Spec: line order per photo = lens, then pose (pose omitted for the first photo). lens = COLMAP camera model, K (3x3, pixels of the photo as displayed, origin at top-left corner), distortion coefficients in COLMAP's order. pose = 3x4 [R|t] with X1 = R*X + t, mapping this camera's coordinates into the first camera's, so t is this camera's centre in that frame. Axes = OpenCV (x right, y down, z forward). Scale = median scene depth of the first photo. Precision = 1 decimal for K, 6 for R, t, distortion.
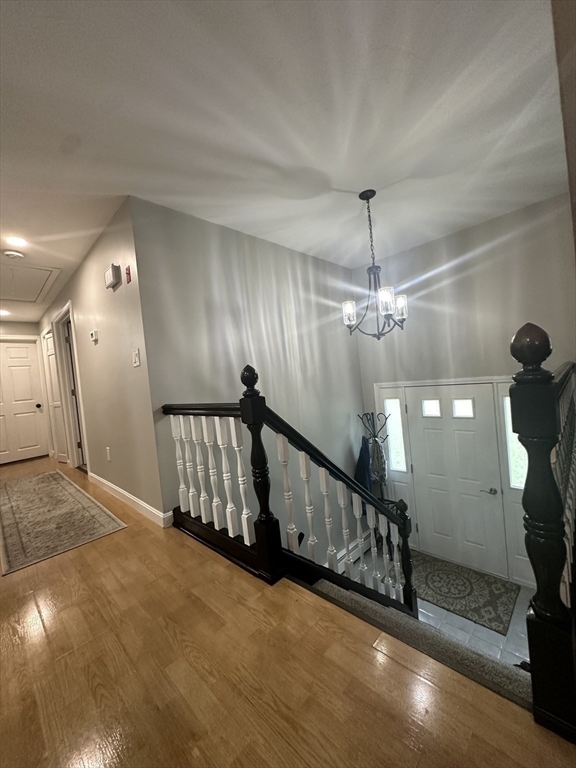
lens RADIAL K [[304.5, 0, 290.6], [0, 304.5, 383.0], [0, 0, 1]] dist [0.003122, -0.000312]
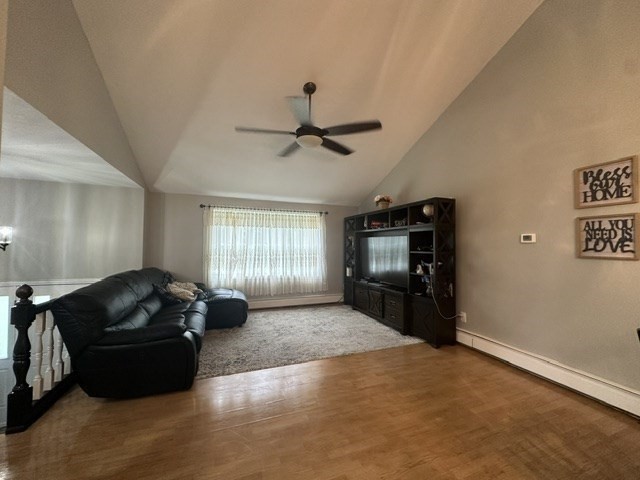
lens RADIAL K [[255.4, 0, 313.0], [0, 255.4, 240.7], [0, 0, 1]] dist [-0.001783, -0.001194]
pose [[0.429195, 0.129309, 0.893907, -0.052240], [-0.038580, 0.991420, -0.124891, -0.091904], [-0.902387, 0.019115, 0.430502, -0.555280]]
